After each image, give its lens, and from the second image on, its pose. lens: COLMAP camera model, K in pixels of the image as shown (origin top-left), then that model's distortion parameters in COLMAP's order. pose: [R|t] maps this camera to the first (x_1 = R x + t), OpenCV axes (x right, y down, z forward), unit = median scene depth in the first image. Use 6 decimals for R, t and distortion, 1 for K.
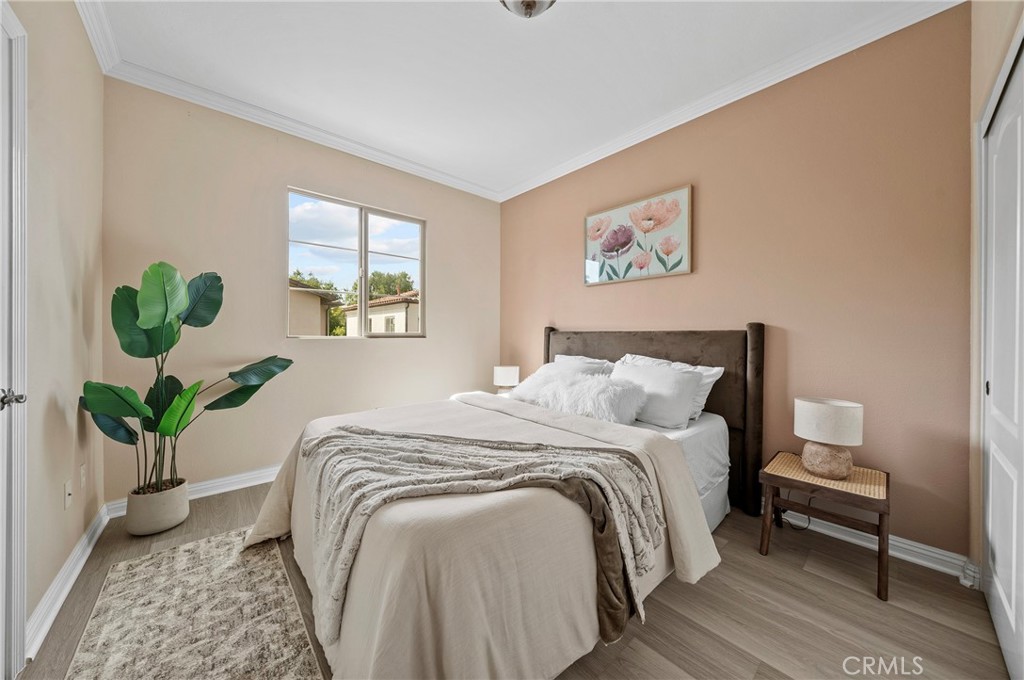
lens RADIAL K [[348.2, 0, 509.4], [0, 348.2, 337.7], [0, 0, 1]] dist [-0.002649, 0.000002]
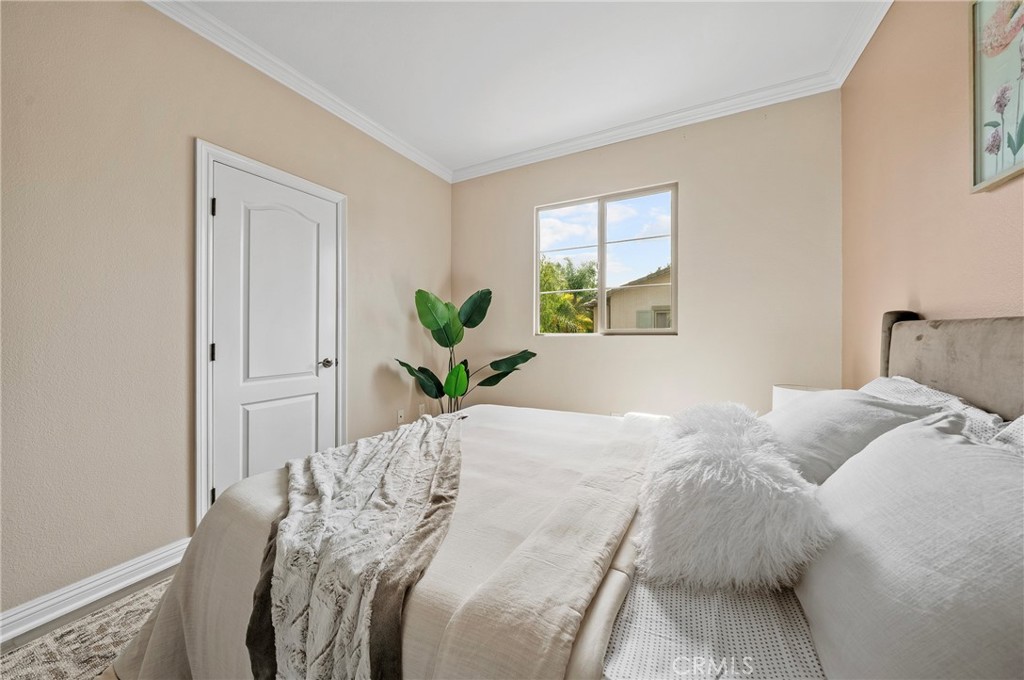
lens RADIAL K [[348.2, 0, 509.4], [0, 348.2, 337.7], [0, 0, 1]] dist [-0.002649, 0.000002]
pose [[0.376854, 0.002696, -0.926269, 0.403076], [-0.002557, 0.999995, 0.001870, 0.004781], [0.926269, 0.001664, 0.376859, 0.457930]]
